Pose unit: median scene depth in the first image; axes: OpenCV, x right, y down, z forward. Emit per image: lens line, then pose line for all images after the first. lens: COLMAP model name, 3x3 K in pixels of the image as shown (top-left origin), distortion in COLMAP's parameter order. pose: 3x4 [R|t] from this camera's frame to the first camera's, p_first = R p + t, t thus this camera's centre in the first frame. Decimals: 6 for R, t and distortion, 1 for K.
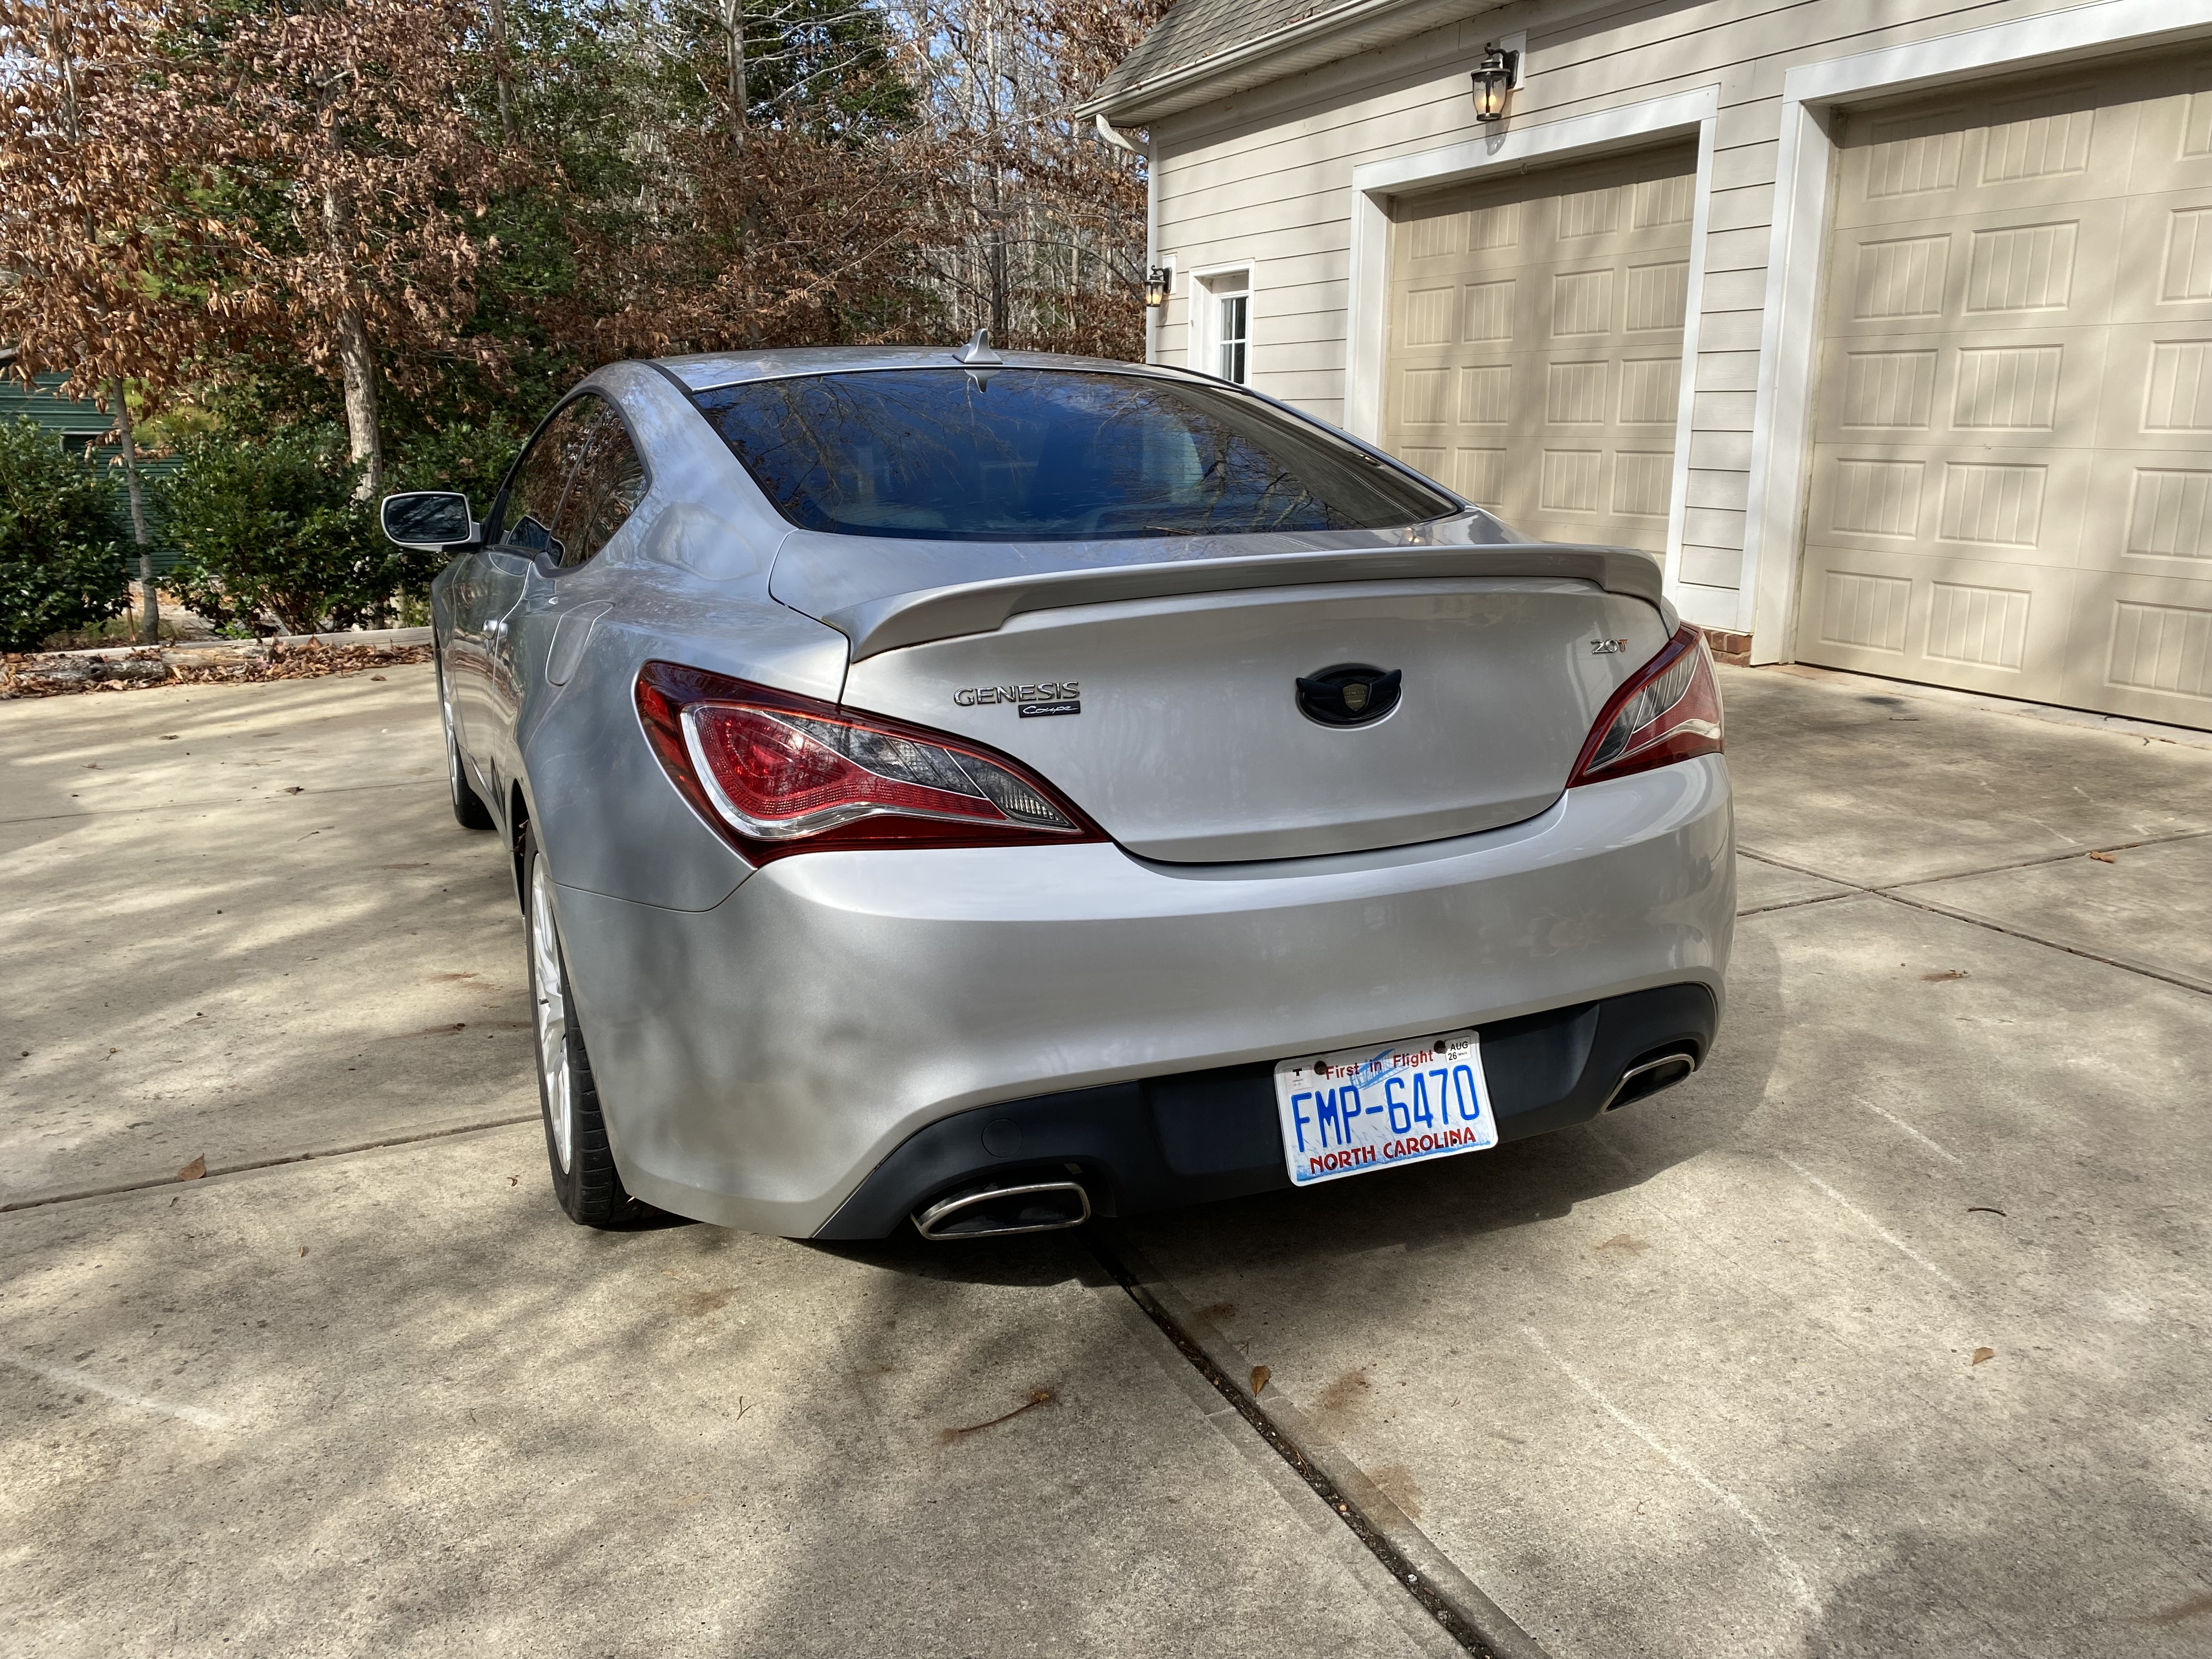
lens RADIAL K [[1678.7, 0, 1110.2], [0, 1678.7, 822.2], [0, 0, 1]] dist [0.009107, 0.005985]
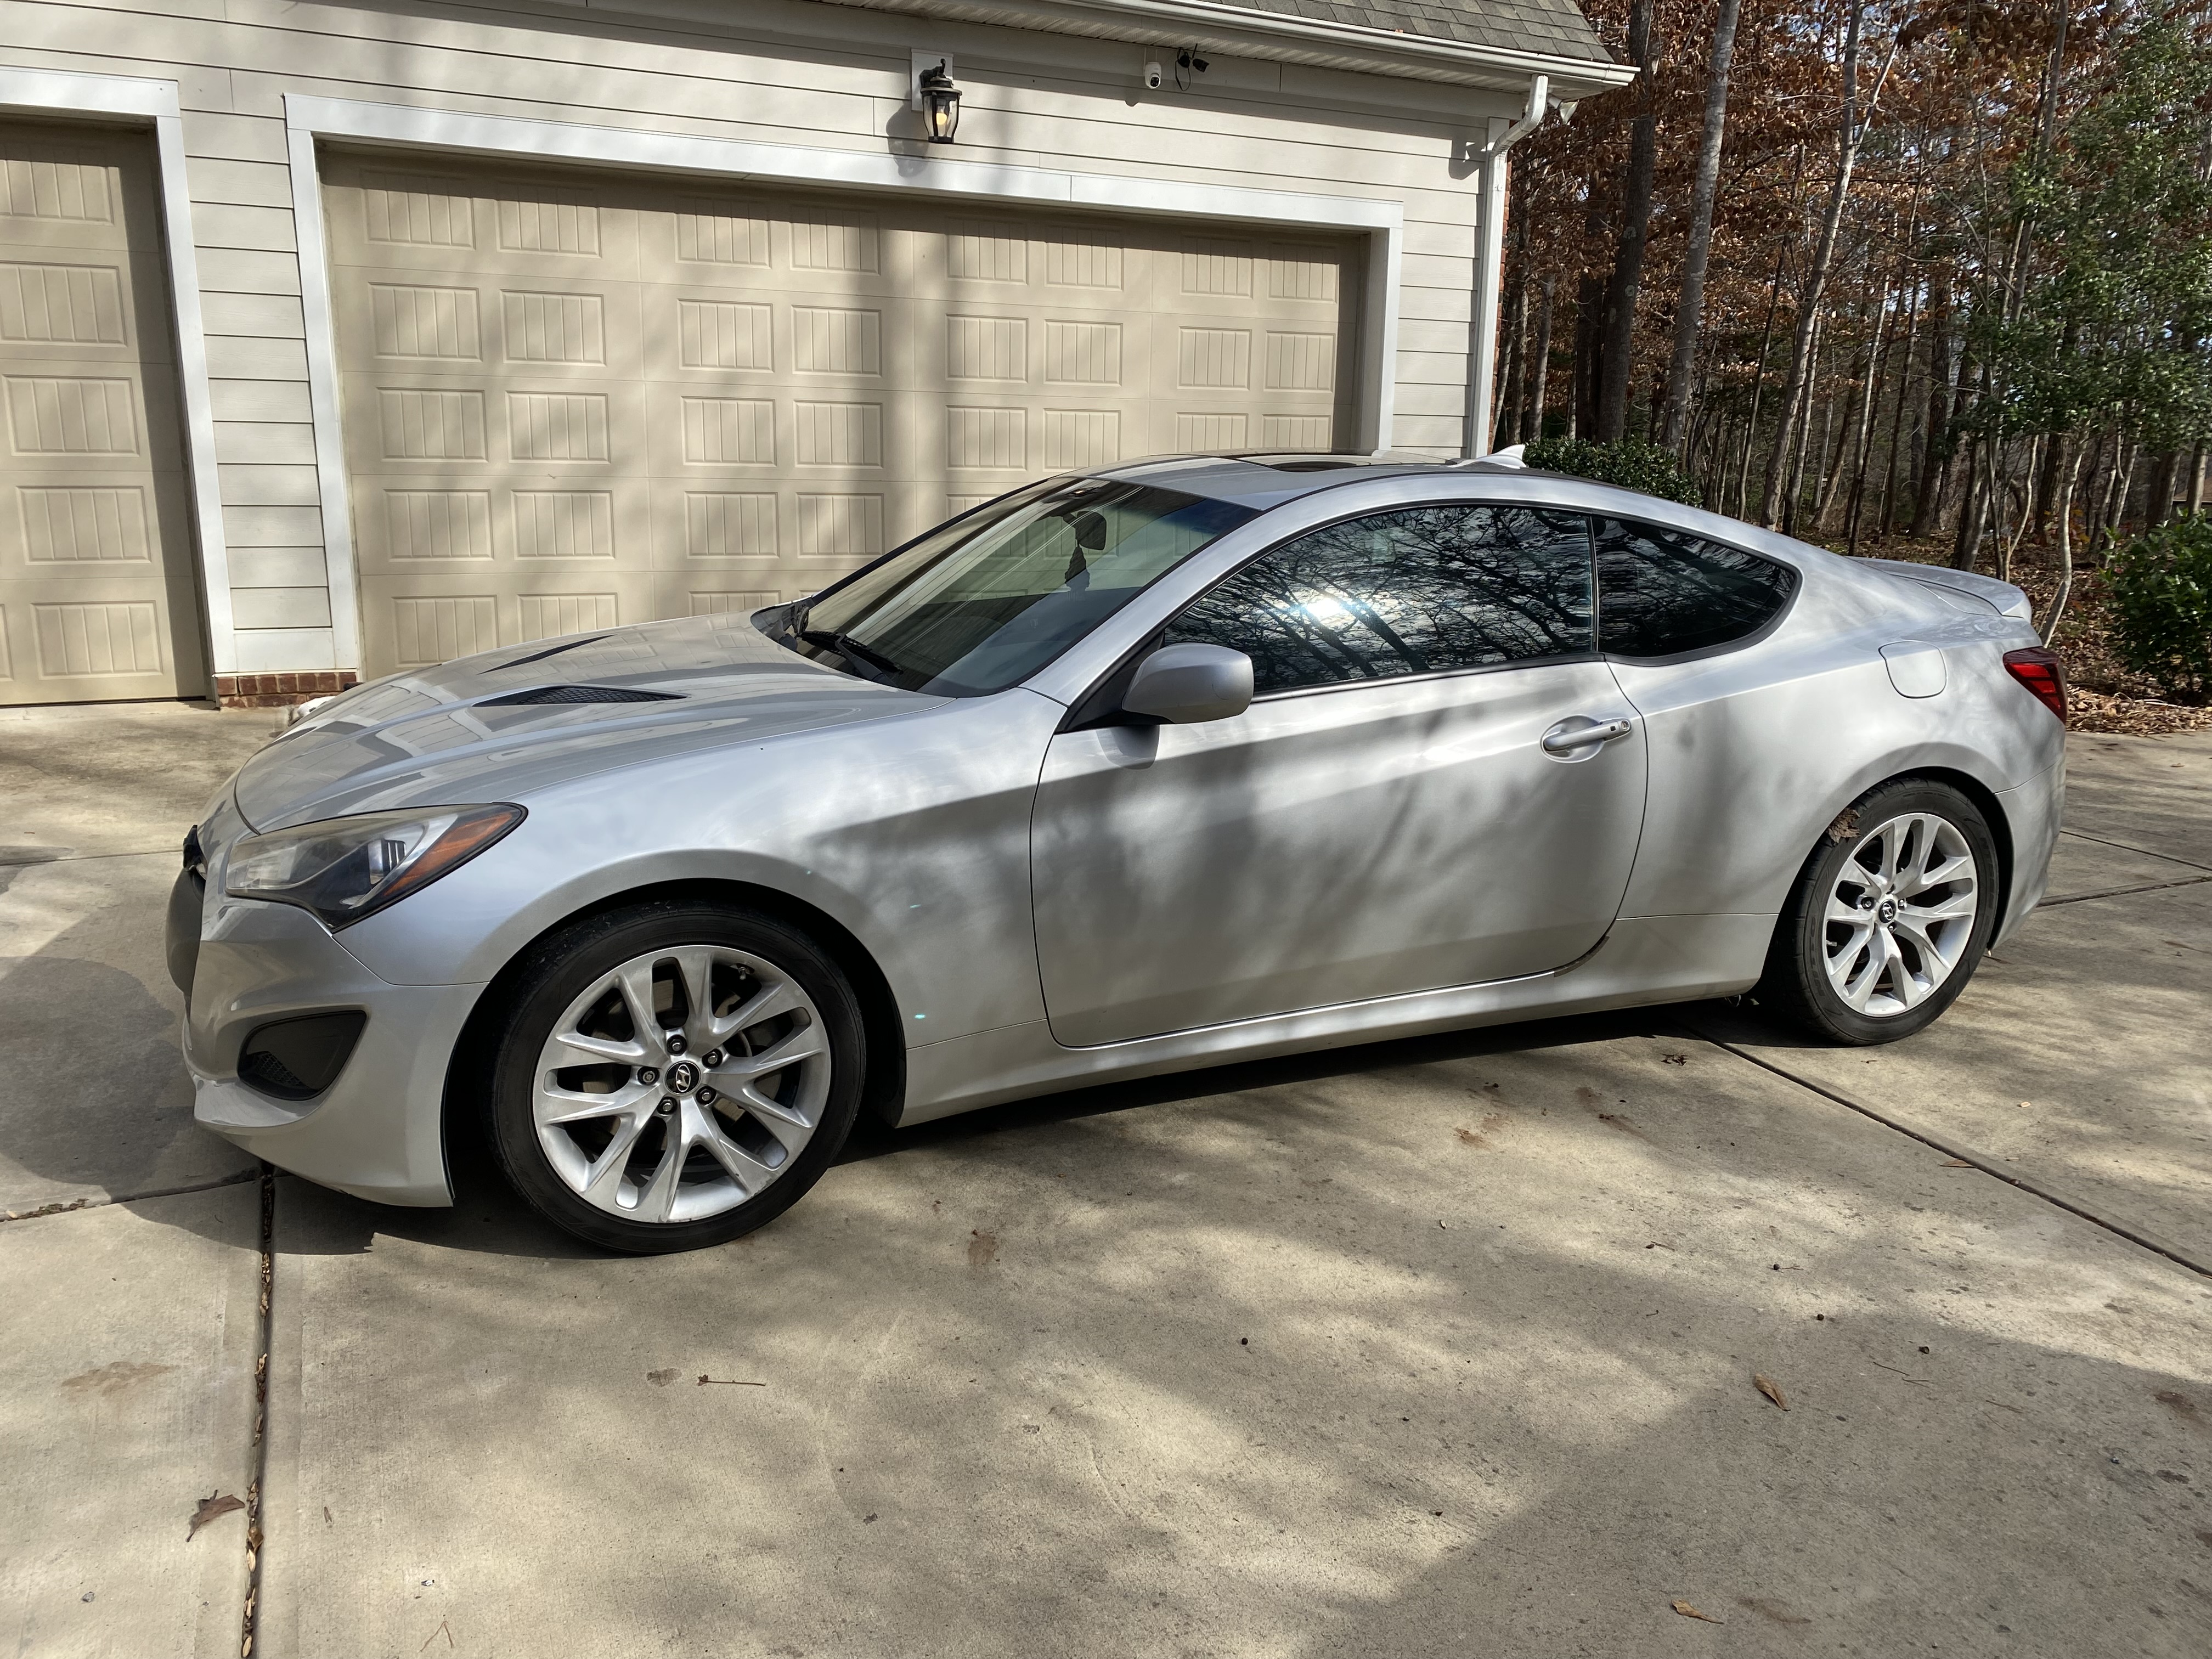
lens RADIAL K [[1678.7, 0, 1110.2], [0, 1678.7, 822.2], [0, 0, 1]] dist [0.009107, 0.005985]
pose [[0.005380, -0.232604, 0.972557, -1.390347], [0.214462, 0.950209, 0.226072, -0.360346], [-0.976717, 0.207361, 0.054997, 1.236190]]
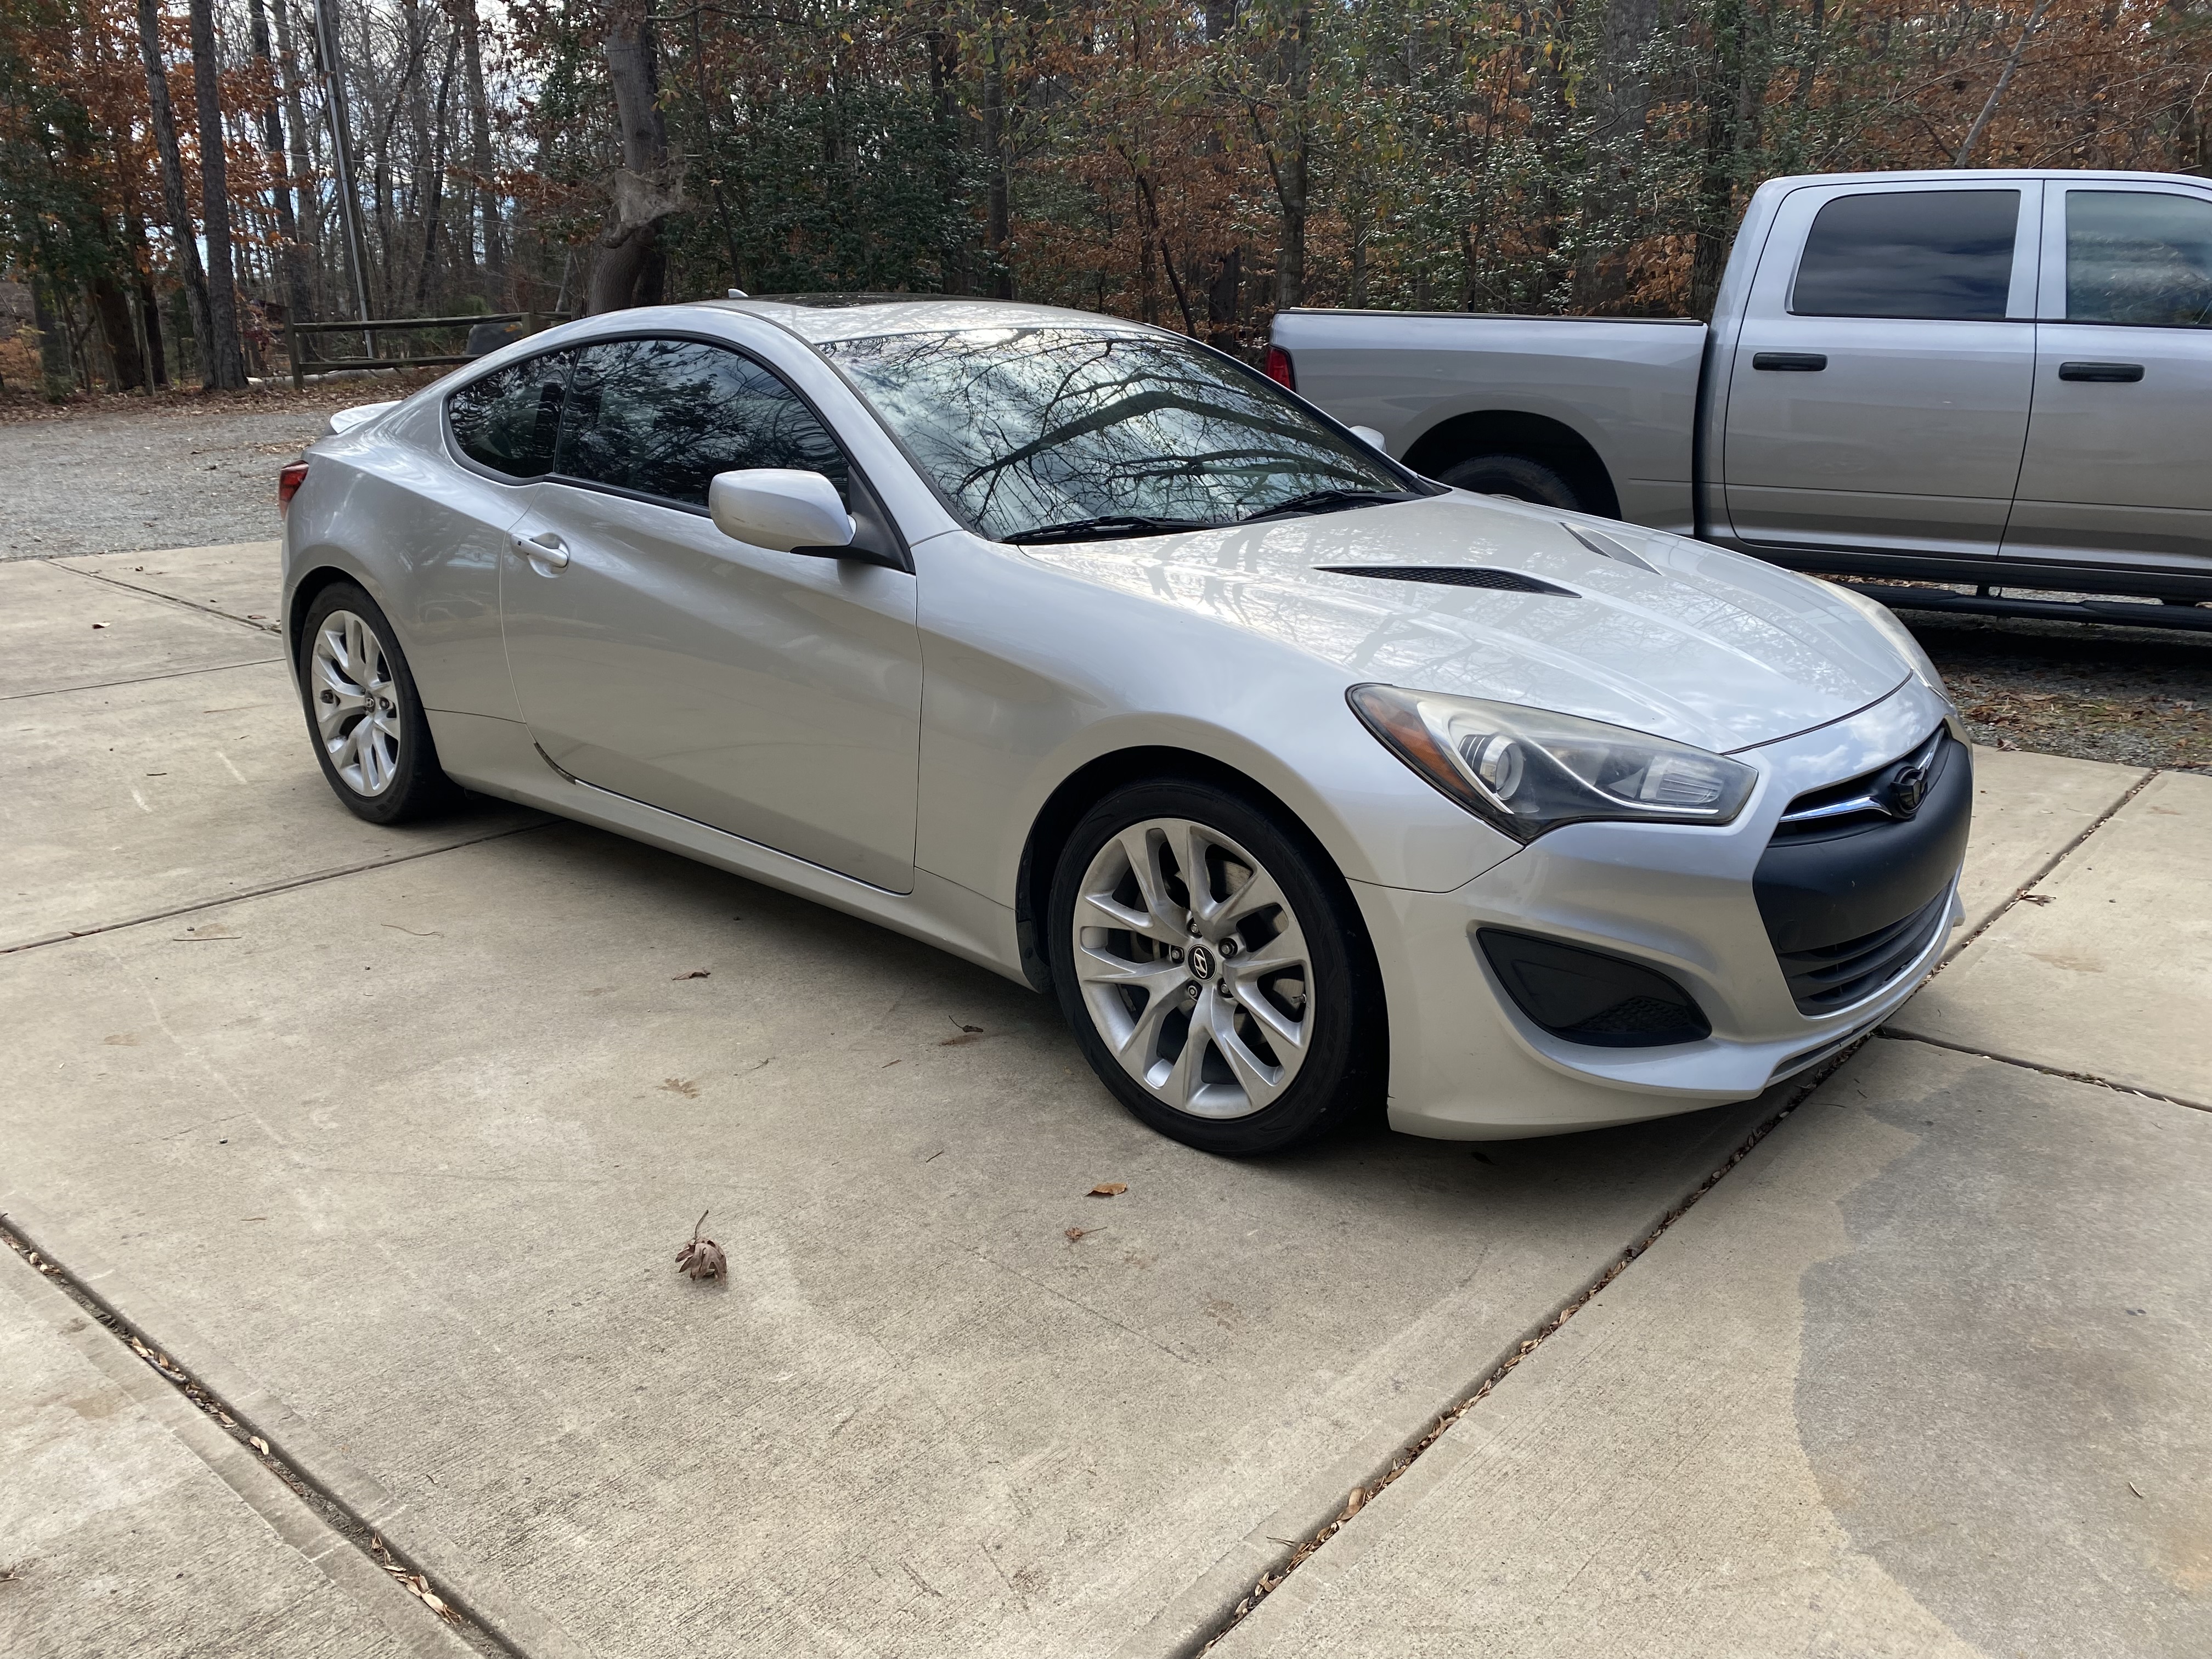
lens RADIAL K [[1678.7, 0, 1110.2], [0, 1678.7, 822.2], [0, 0, 1]] dist [0.009107, 0.005985]
pose [[-0.911938, 0.117585, -0.393120, 0.228273], [-0.098996, 0.866713, 0.488884, -0.589020], [0.398207, 0.484749, -0.778748, 2.302662]]
